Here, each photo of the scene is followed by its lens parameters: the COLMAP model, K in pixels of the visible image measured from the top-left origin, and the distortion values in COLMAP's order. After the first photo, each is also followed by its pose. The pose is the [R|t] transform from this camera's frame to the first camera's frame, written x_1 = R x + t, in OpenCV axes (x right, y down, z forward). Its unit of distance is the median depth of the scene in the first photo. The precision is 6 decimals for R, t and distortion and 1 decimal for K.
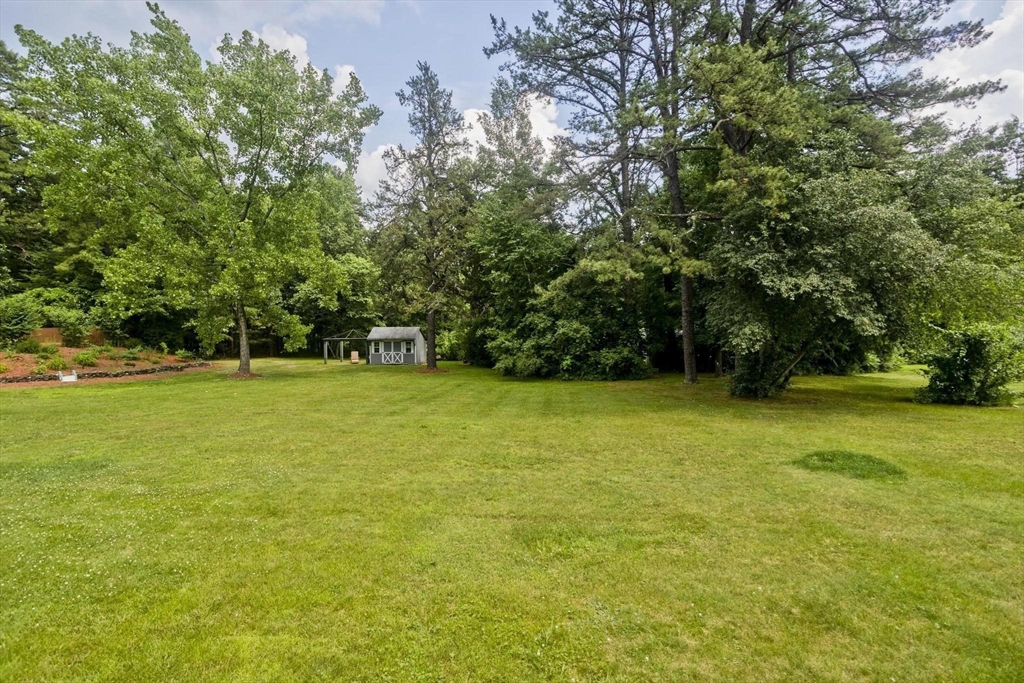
lens RADIAL K [[498.3, 0, 510.1], [0, 498.3, 339.1], [0, 0, 1]] dist [-0.026075, 0.013220]
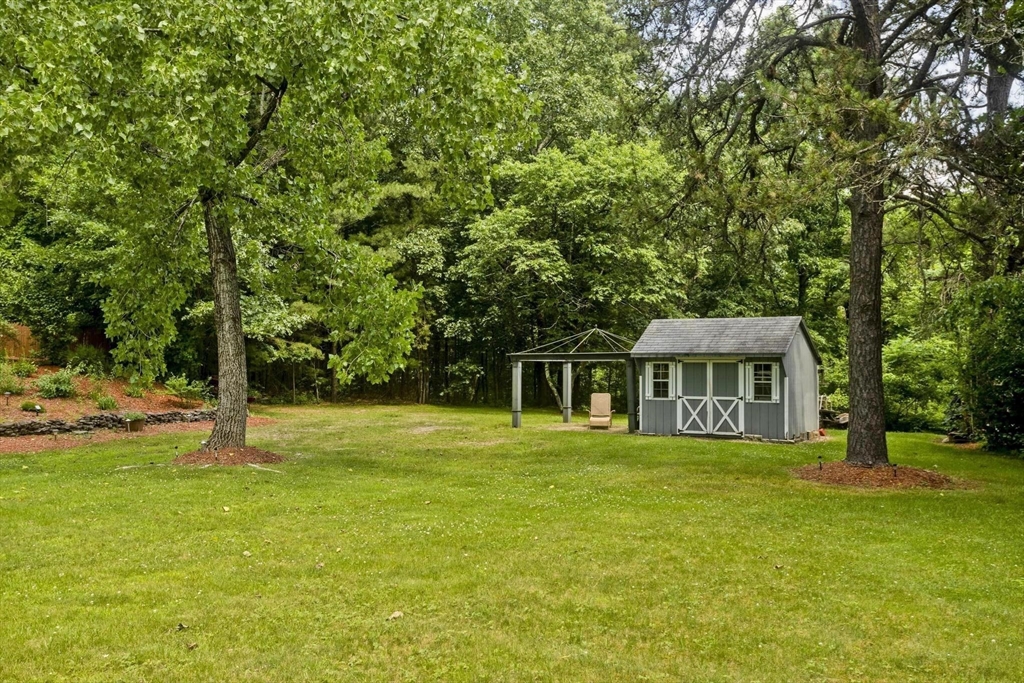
lens RADIAL K [[928.6, 0, 509.8], [0, 928.6, 341.9], [0, 0, 1]] dist [-0.011570, -0.002376]
pose [[0.899489, -0.000286, -0.436942, -0.095382], [-0.019160, 0.999012, -0.040095, 0.017647], [0.436522, 0.044437, 0.898595, 0.422446]]
